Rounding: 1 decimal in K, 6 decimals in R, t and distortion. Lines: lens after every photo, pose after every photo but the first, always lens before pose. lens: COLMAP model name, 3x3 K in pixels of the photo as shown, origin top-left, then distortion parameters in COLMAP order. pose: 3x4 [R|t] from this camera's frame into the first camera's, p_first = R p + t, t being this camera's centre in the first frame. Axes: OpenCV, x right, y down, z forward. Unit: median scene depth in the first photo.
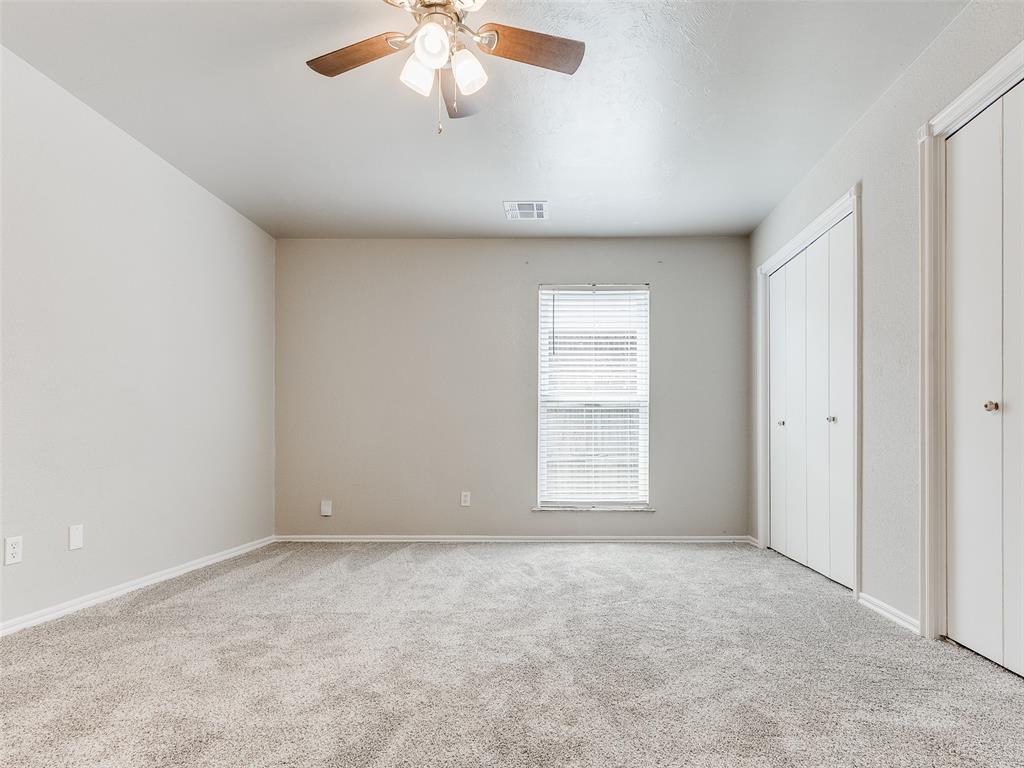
lens RADIAL K [[578.6, 0, 513.0], [0, 578.6, 442.6], [0, 0, 1]] dist [-0.003800, -0.001303]
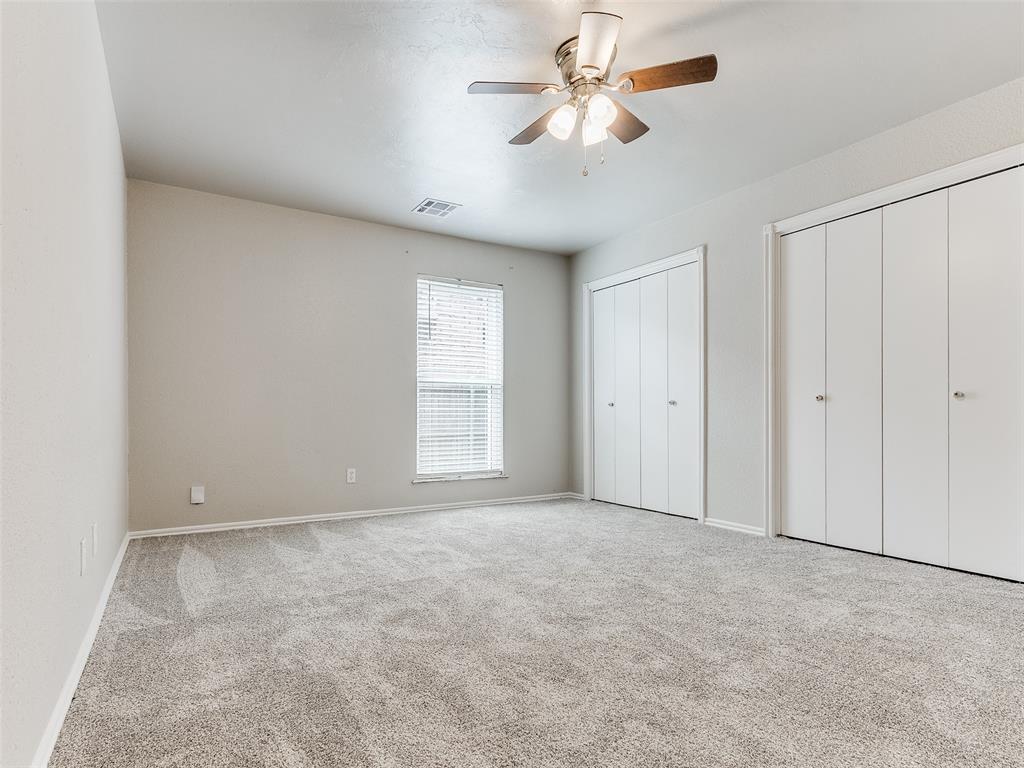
lens RADIAL K [[564.0, 0, 510.5], [0, 564.0, 422.8], [0, 0, 1]] dist [0.001583, 0.000843]
pose [[0.847614, -0.006647, 0.530571, -0.368547], [0.003849, 0.999972, 0.006379, -0.000619], [-0.530599, -0.003365, 0.847616, 0.014808]]
